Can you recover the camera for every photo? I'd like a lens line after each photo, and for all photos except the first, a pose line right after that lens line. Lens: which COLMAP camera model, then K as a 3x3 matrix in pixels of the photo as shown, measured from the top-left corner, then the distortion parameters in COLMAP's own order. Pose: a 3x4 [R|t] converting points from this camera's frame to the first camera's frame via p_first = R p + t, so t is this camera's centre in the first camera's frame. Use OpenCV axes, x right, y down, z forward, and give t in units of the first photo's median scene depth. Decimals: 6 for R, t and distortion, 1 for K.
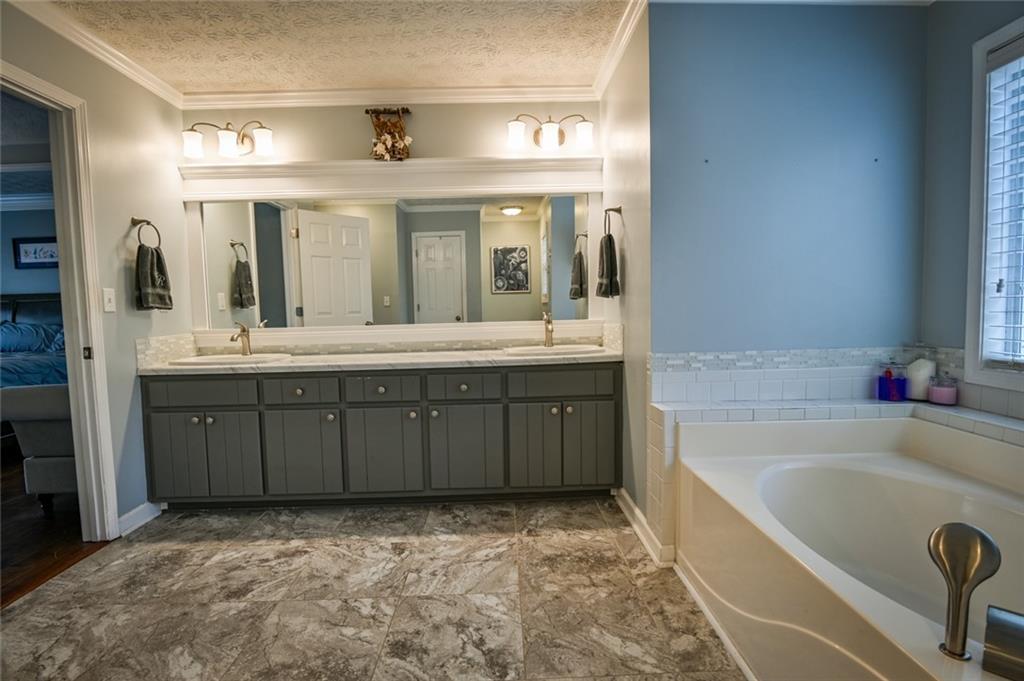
lens RADIAL K [[502.5, 0, 515.6], [0, 502.5, 344.4], [0, 0, 1]] dist [-0.018643, -0.000895]
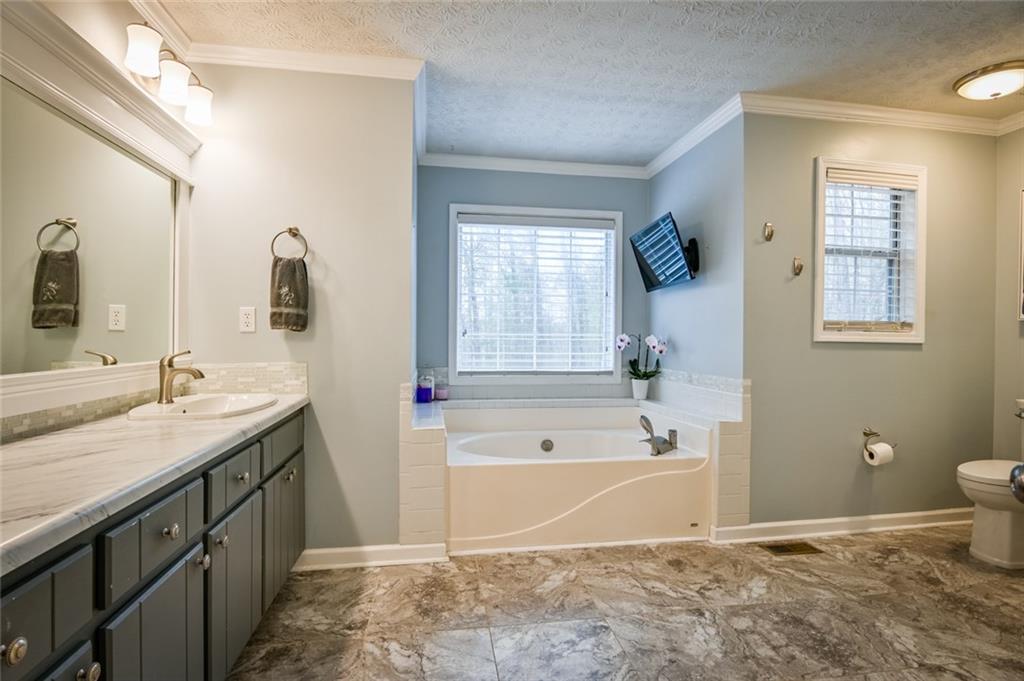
lens RADIAL K [[502.5, 0, 518.5], [0, 502.5, 336.9], [0, 0, 1]] dist [-0.018643, -0.000895]
pose [[-0.144003, 0.027237, 0.989202, -0.928231], [0.070960, 0.997332, -0.017131, -0.048963], [-0.987030, 0.067727, -0.145551, 0.986362]]
